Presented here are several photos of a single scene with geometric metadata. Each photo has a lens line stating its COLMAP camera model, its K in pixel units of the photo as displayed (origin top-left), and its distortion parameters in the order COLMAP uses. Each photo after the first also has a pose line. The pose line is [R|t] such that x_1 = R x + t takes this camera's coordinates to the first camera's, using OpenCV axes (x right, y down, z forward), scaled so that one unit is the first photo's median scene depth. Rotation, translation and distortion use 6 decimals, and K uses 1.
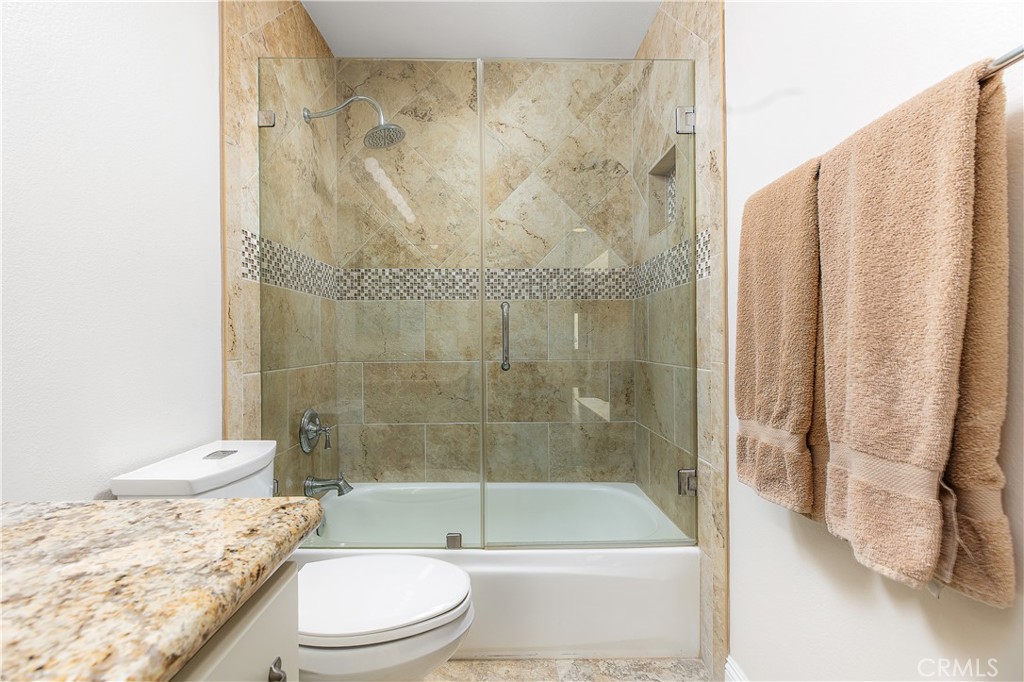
lens RADIAL K [[460.5, 0, 510.0], [0, 460.5, 341.3], [0, 0, 1]] dist [0.008280, -0.001942]
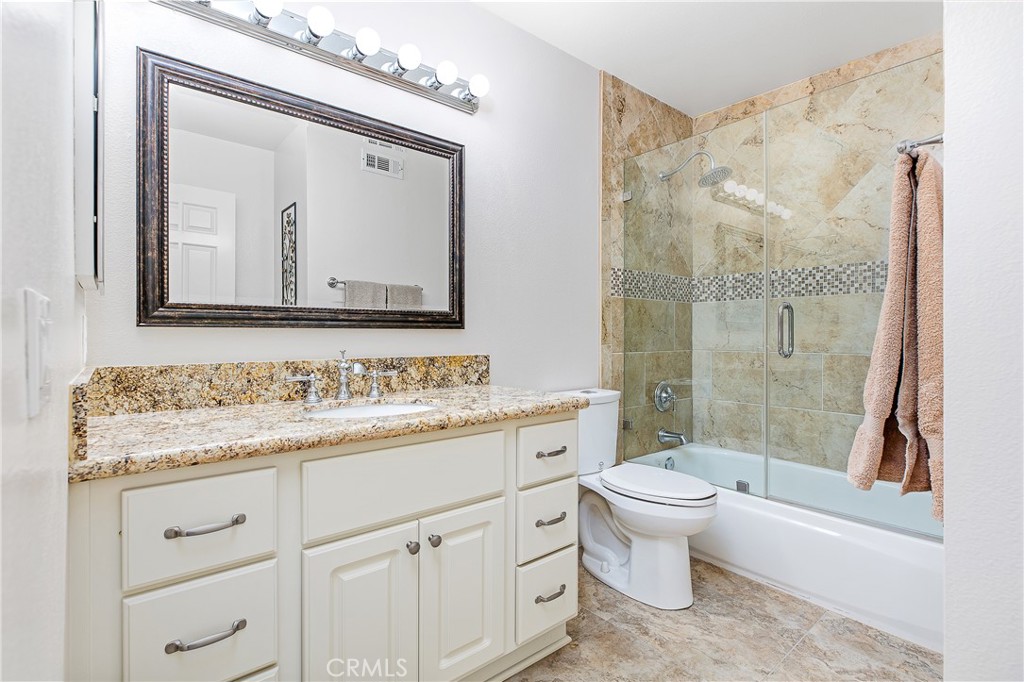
lens RADIAL K [[497.9, 0, 518.0], [0, 497.9, 334.9], [0, 0, 1]] dist [-0.001147, 0.000710]
pose [[0.634215, 0.006568, -0.773129, 0.393315], [-0.005781, 0.999976, 0.003753, -0.000044], [0.773135, 0.002089, 0.634238, -0.271438]]
